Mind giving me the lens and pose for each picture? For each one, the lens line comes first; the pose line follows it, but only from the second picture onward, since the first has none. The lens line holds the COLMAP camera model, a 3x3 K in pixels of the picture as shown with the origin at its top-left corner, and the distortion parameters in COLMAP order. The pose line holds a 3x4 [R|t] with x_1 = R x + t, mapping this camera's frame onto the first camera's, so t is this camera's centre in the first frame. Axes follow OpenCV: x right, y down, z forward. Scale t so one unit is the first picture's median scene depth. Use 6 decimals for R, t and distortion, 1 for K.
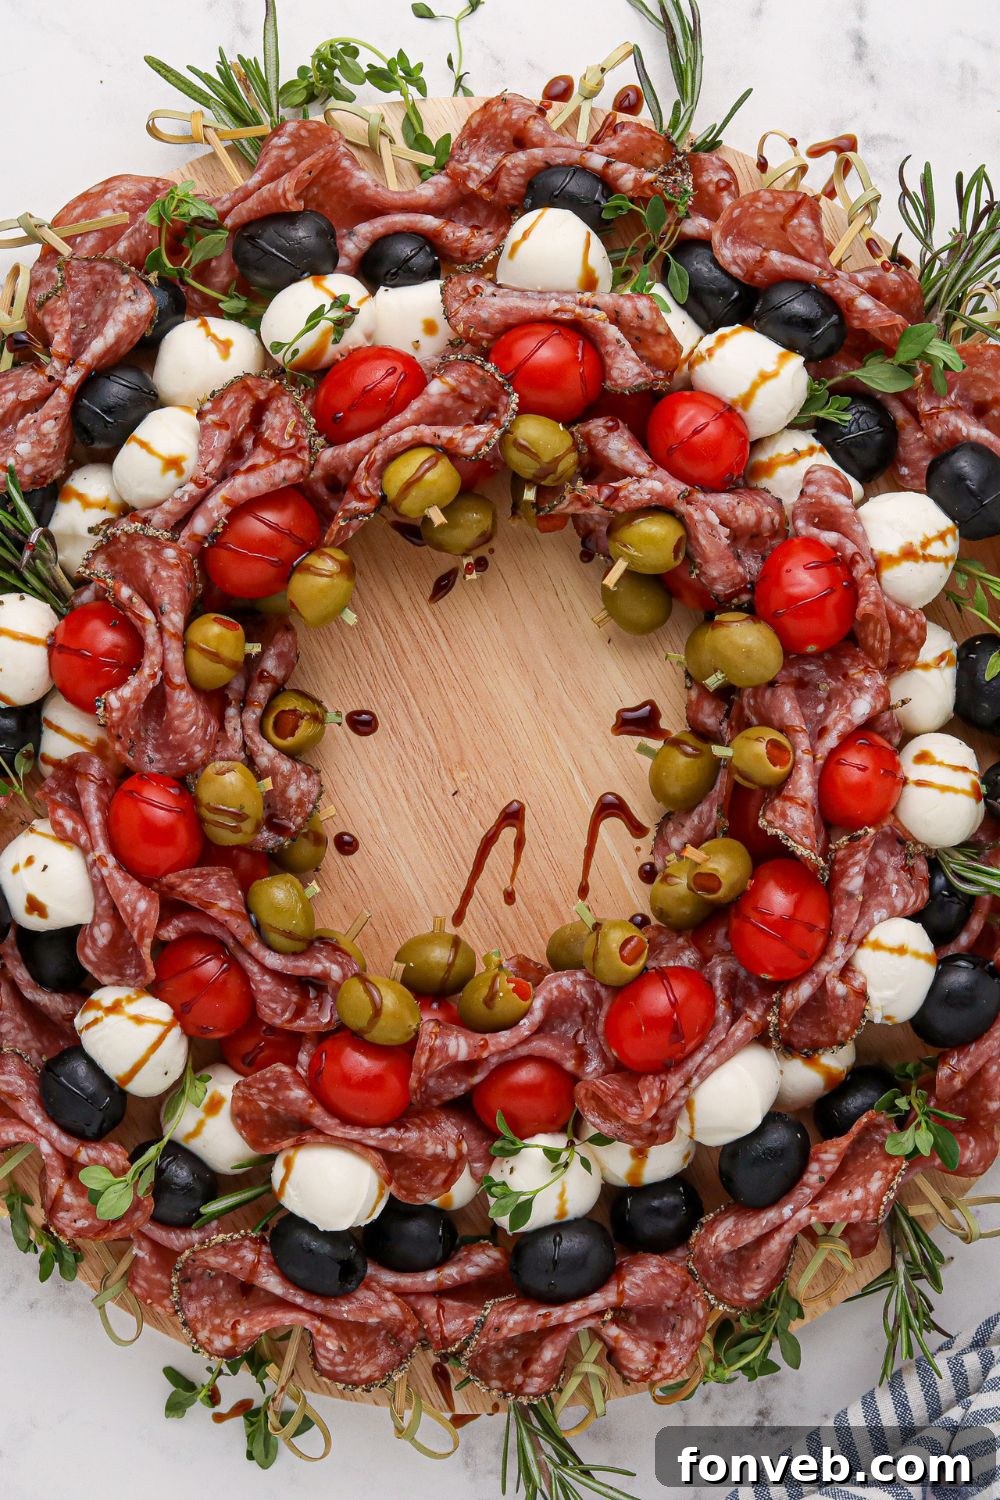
lens RADIAL K [[3607.1, 0, 508.8], [0, 3607.1, 745.6], [0, 0, 1]] dist [-0.132217, 0.000000]
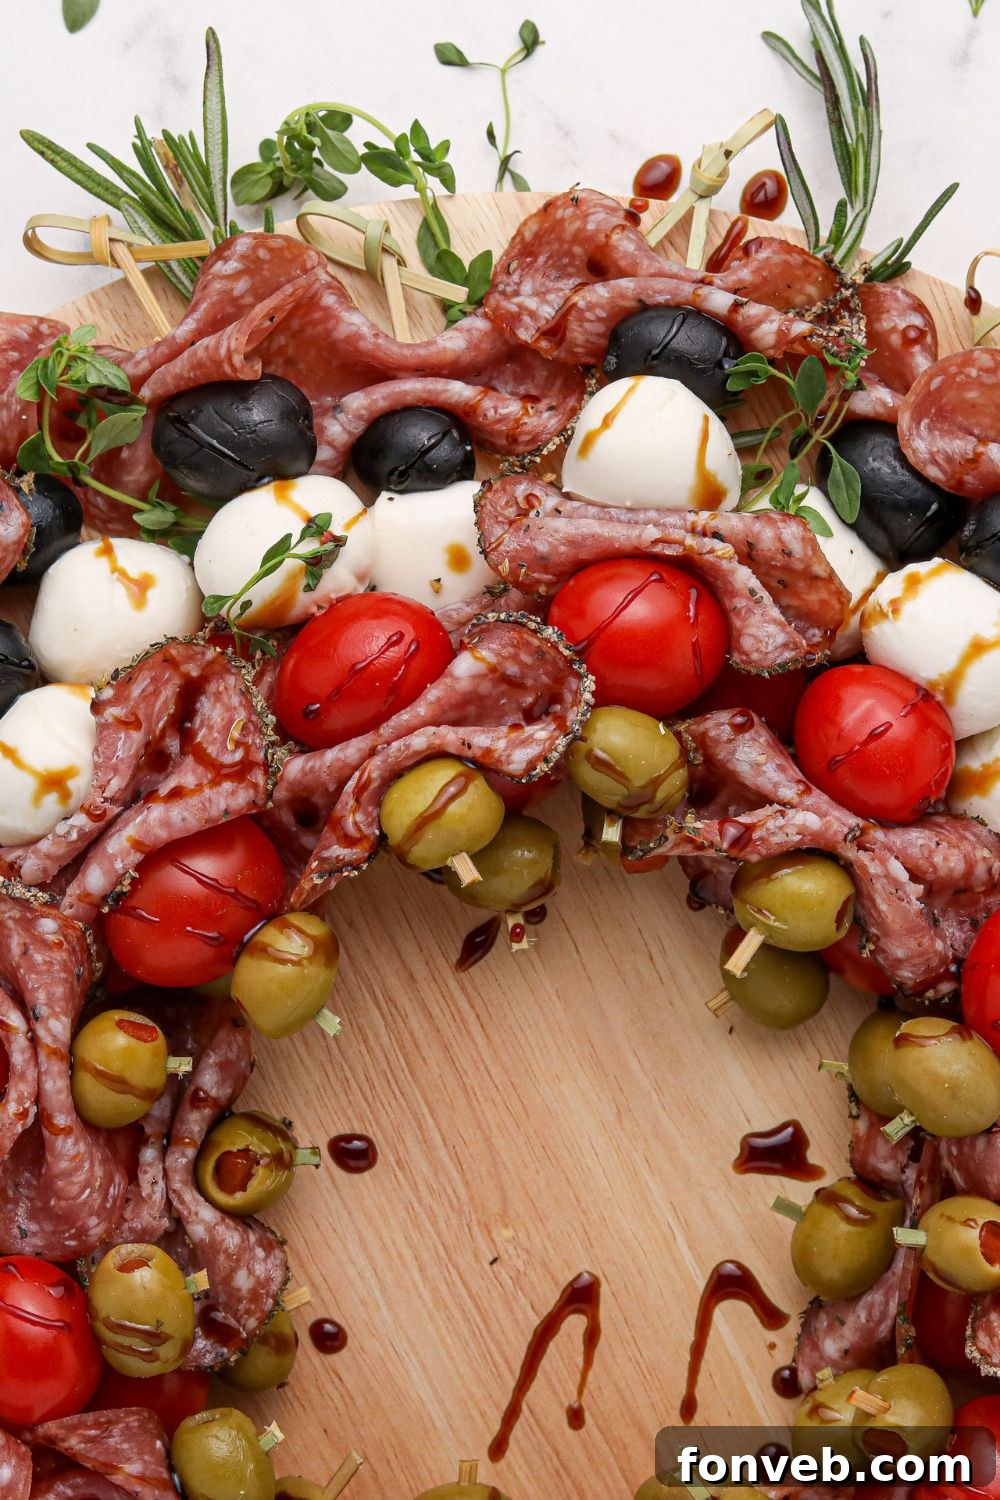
lens RADIAL K [[3607.1, 0, 498.9], [0, 3607.1, 751.4], [0, 0, 1]] dist [-0.132217, 0.000000]
pose [[0.999806, 0.005967, -0.018780, -0.002271], [-0.005473, 0.999640, 0.026269, -0.099483], [0.018930, -0.026161, 0.999479, 0.357758]]
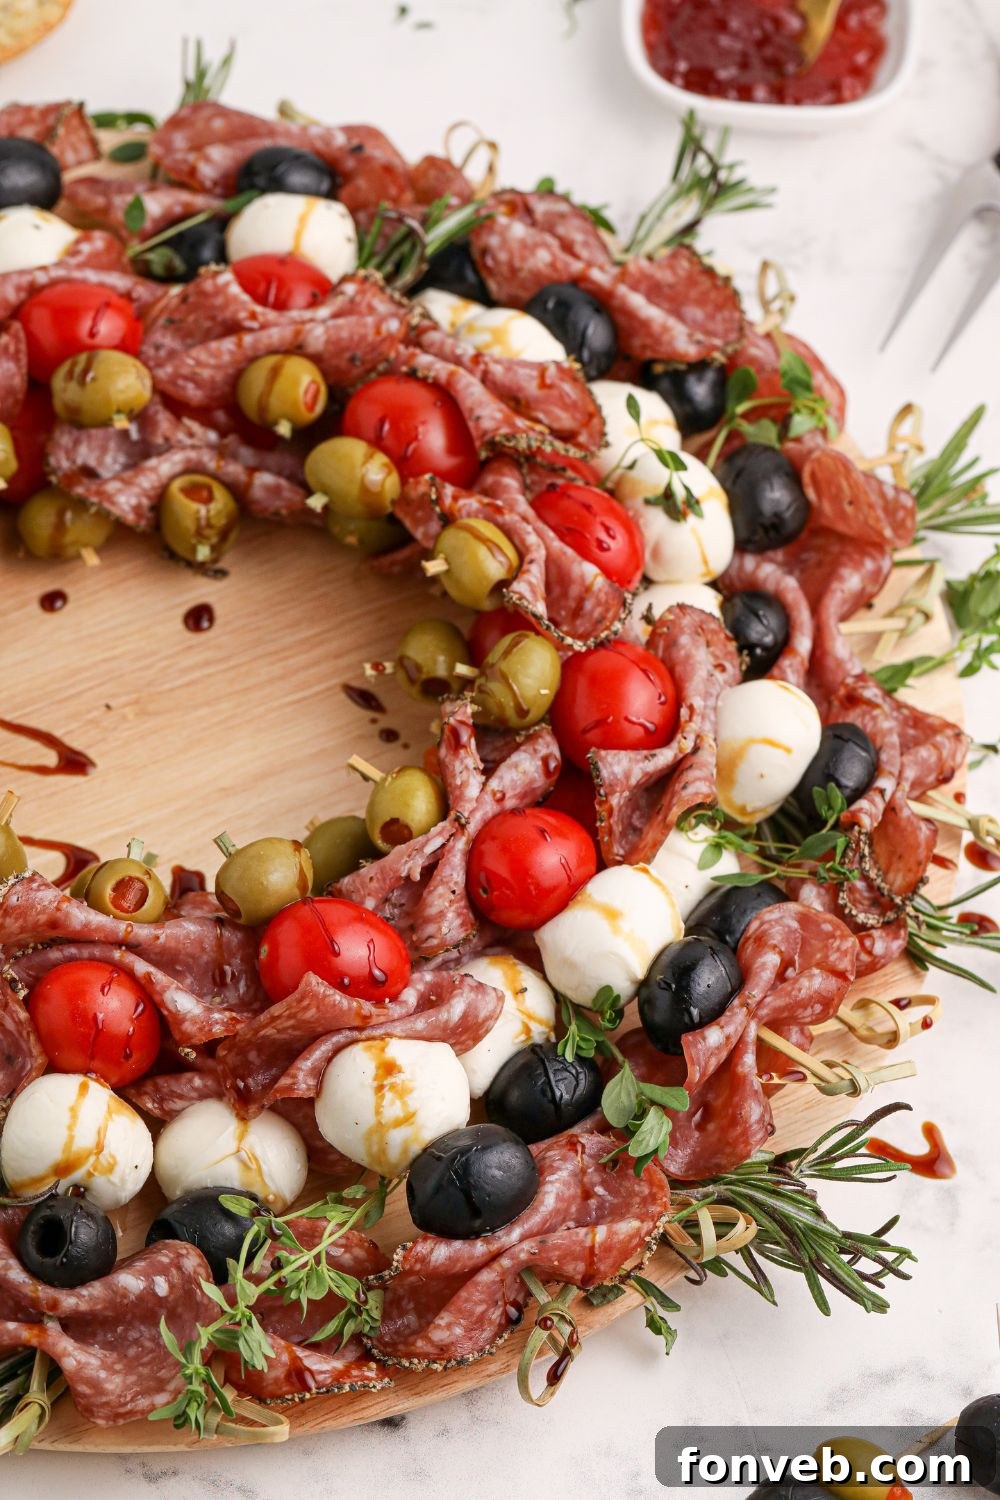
lens RADIAL K [[4593.8, 0, 504.7], [0, 4593.8, 739.7], [0, 0, 1]] dist [-0.003565, 0.000000]
pose [[0.003613, 0.789168, -0.614167, 0.648667], [-0.999944, -0.003240, -0.010045, -0.068005], [-0.009917, 0.614169, 0.789112, 0.187599]]
